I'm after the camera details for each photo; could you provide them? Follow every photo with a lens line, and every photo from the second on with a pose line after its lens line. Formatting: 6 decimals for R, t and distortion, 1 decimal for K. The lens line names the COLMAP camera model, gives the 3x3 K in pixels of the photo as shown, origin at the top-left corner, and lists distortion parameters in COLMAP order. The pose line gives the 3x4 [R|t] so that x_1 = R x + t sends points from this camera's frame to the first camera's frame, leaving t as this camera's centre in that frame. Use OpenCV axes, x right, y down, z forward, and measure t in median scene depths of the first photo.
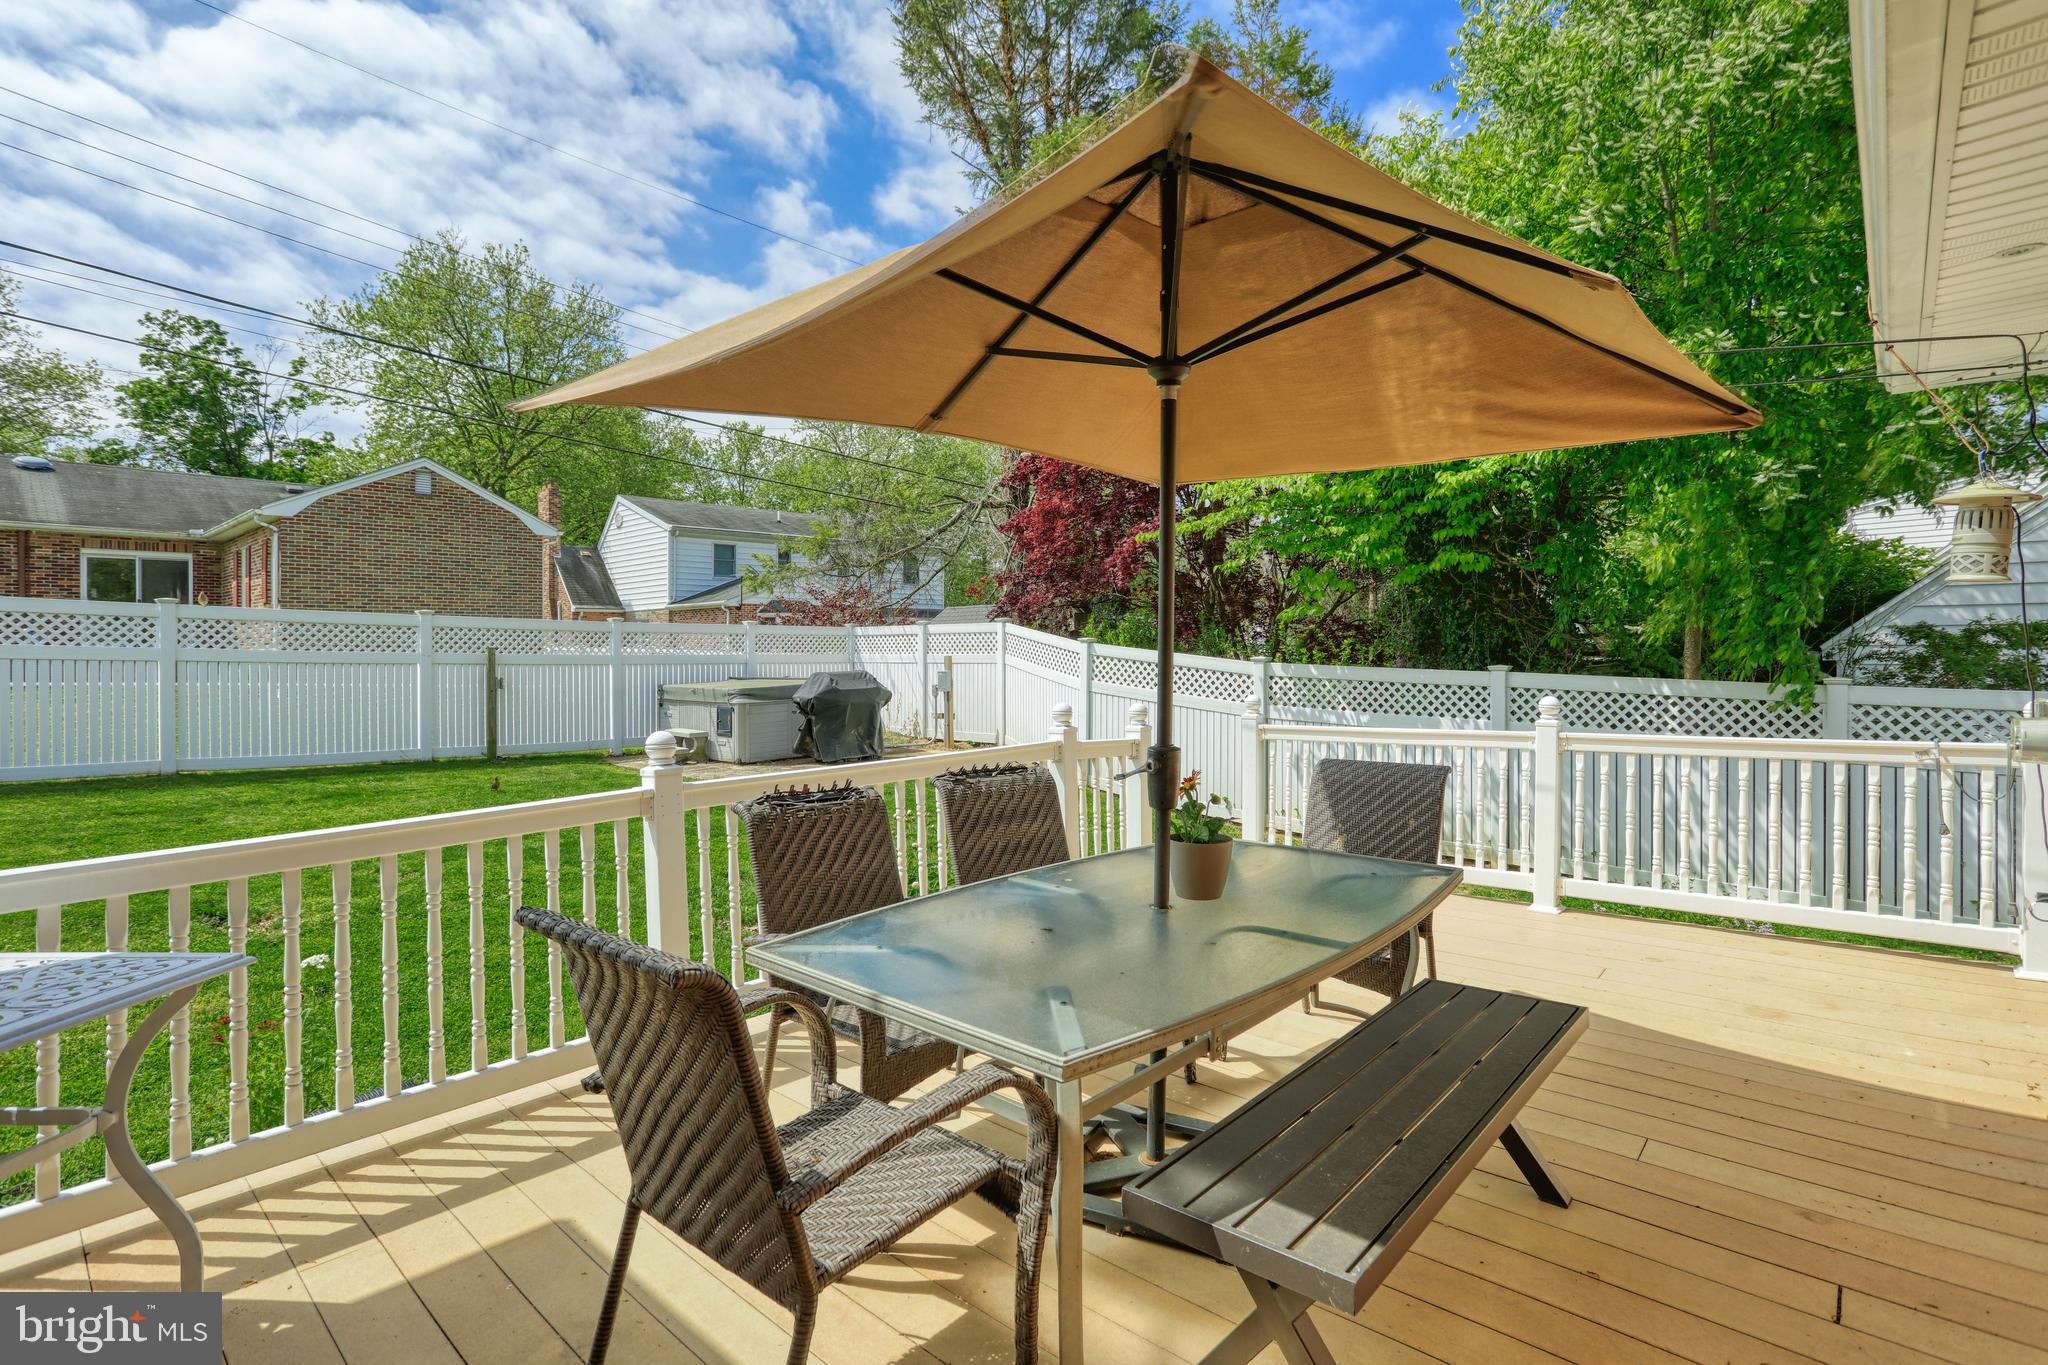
lens RADIAL K [[1005.6, 0, 1028.9], [0, 1005.6, 682.1], [0, 0, 1]] dist [-0.048096, 0.030215]
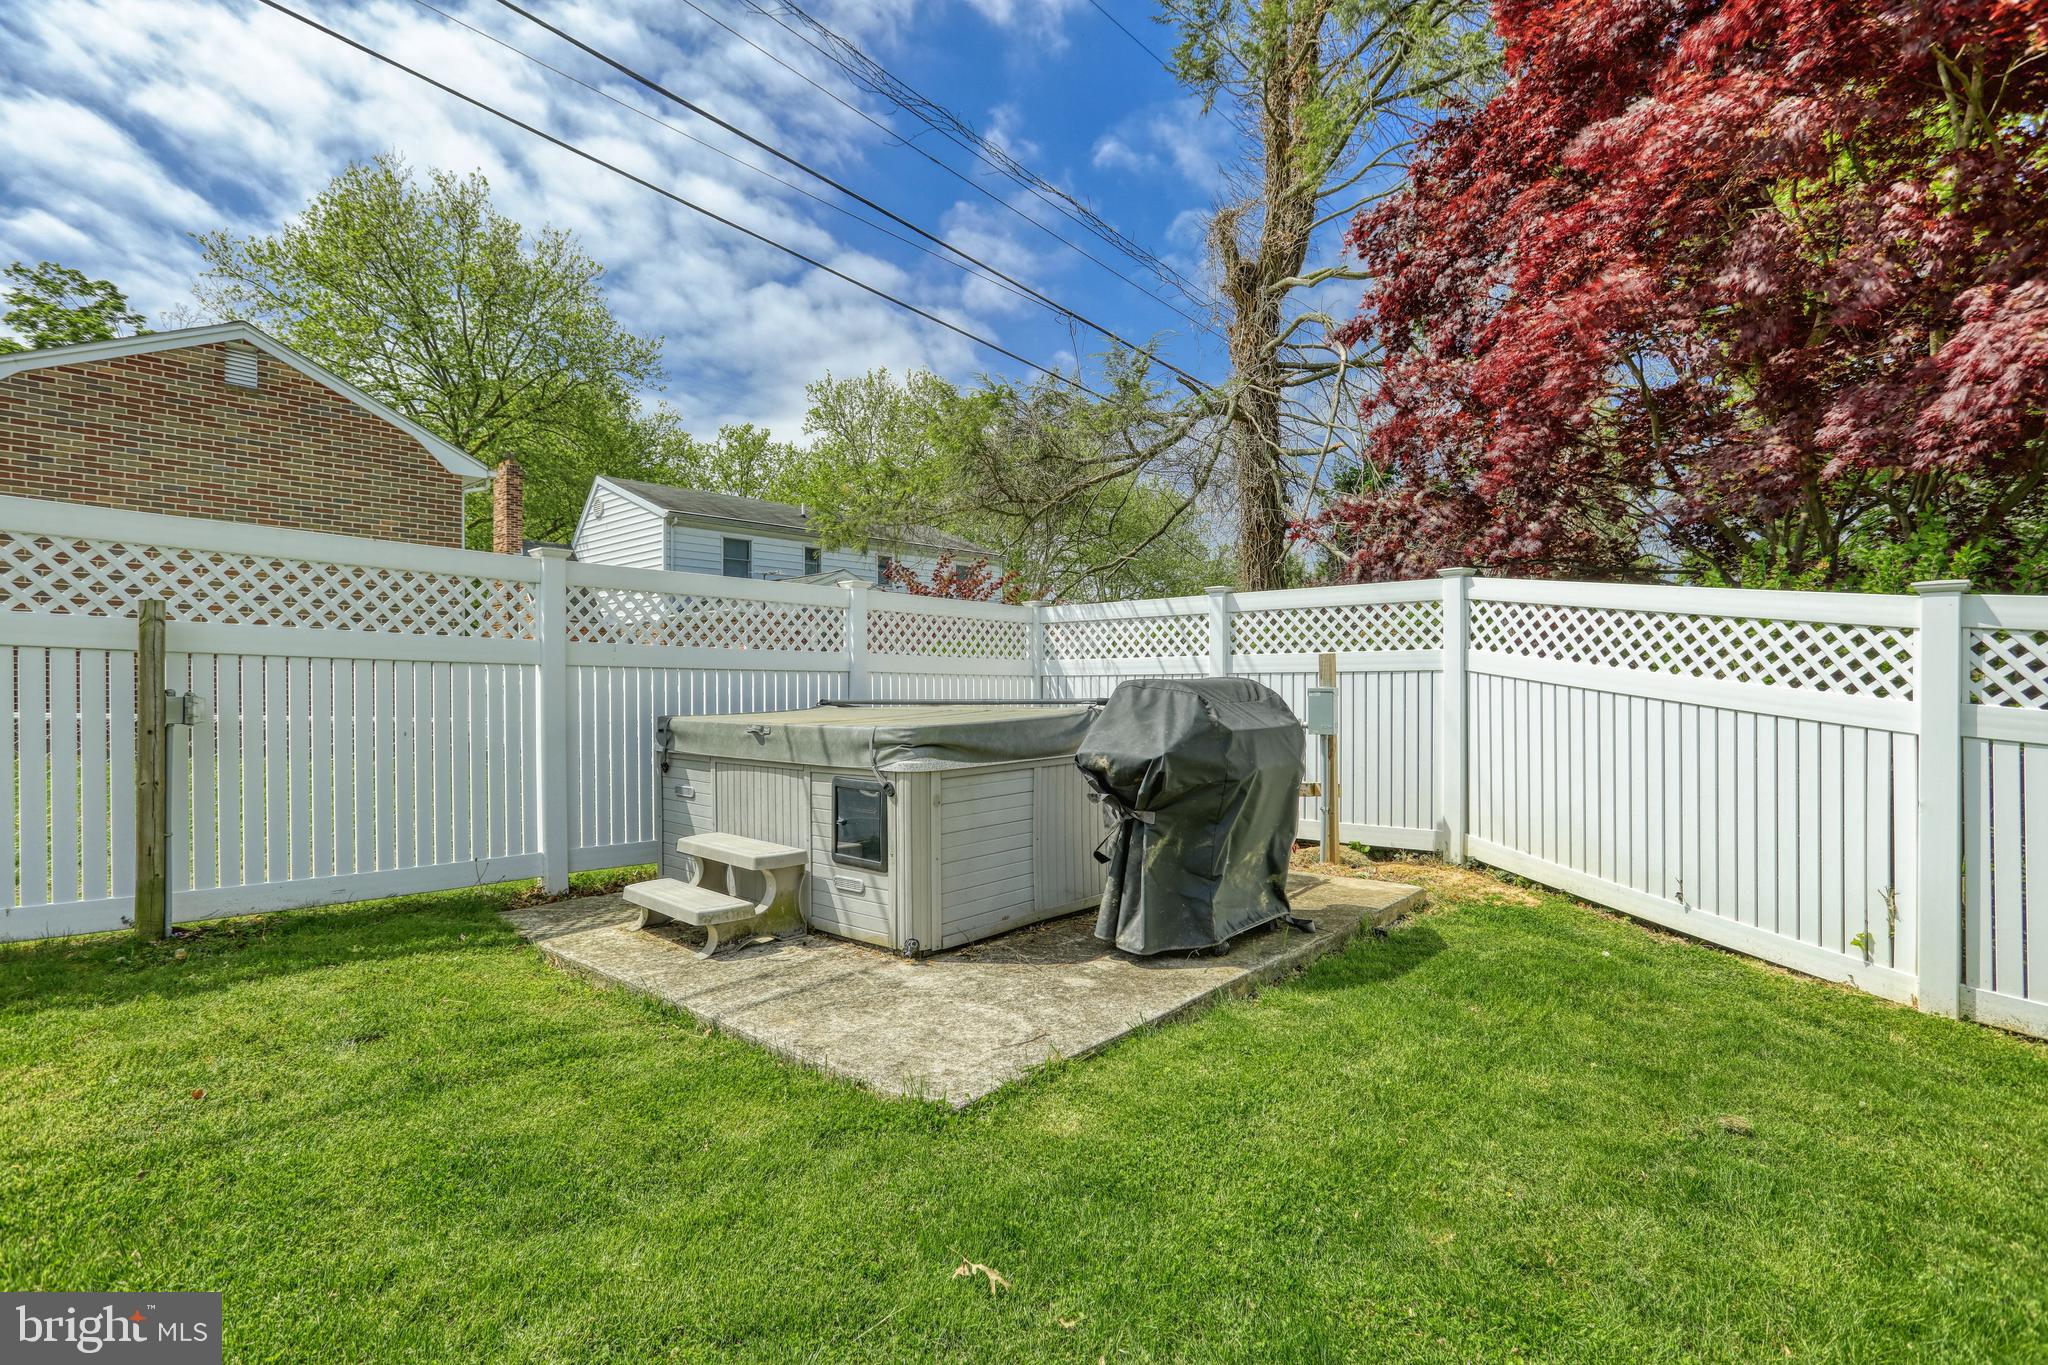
lens RADIAL K [[973.4, 0, 1039.1], [0, 973.4, 710.5], [0, 0, 1]] dist [-0.030048, 0.013887]
pose [[0.999533, 0.003176, 0.030391, -0.172237], [-0.002903, 0.999955, -0.009039, 0.002205], [-0.030419, 0.008946, 0.999497, 0.452793]]
